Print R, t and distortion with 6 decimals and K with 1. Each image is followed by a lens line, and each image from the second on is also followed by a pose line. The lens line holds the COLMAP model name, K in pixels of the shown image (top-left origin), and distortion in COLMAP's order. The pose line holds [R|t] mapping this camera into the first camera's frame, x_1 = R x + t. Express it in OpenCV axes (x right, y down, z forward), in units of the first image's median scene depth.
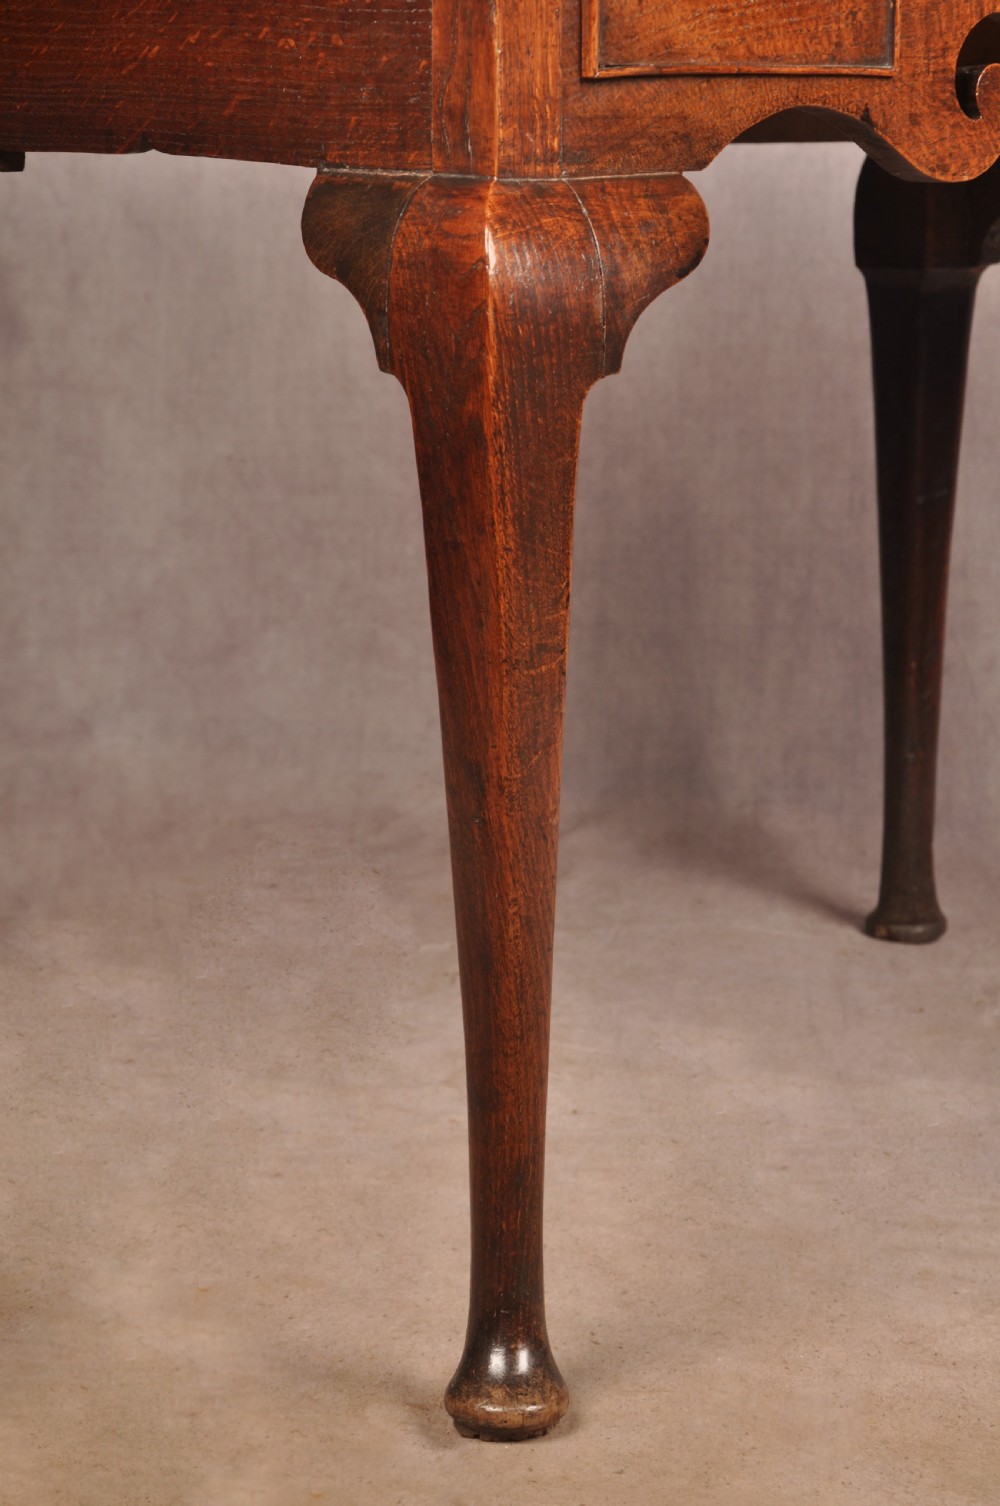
lens RADIAL K [[4073.9, 0, 523.5], [0, 4073.9, 808.8], [0, 0, 1]] dist [0.552303, 0.000000]
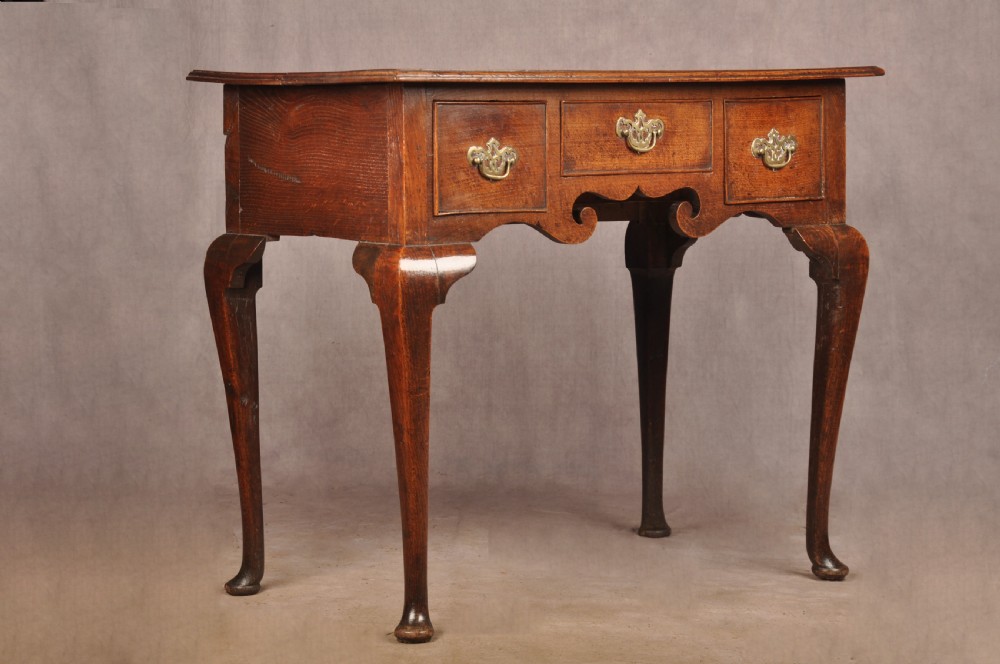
lens RADIAL K [[2705.1, 0, 517.8], [0, 2705.1, 358.8], [0, 0, 1]] dist [0.552303, 0.000000]
pose [[0.993487, 0.000935, -0.113942, 0.320611], [-0.011099, 0.996005, -0.088607, 0.124456], [0.113404, 0.089295, 0.989528, -1.091241]]
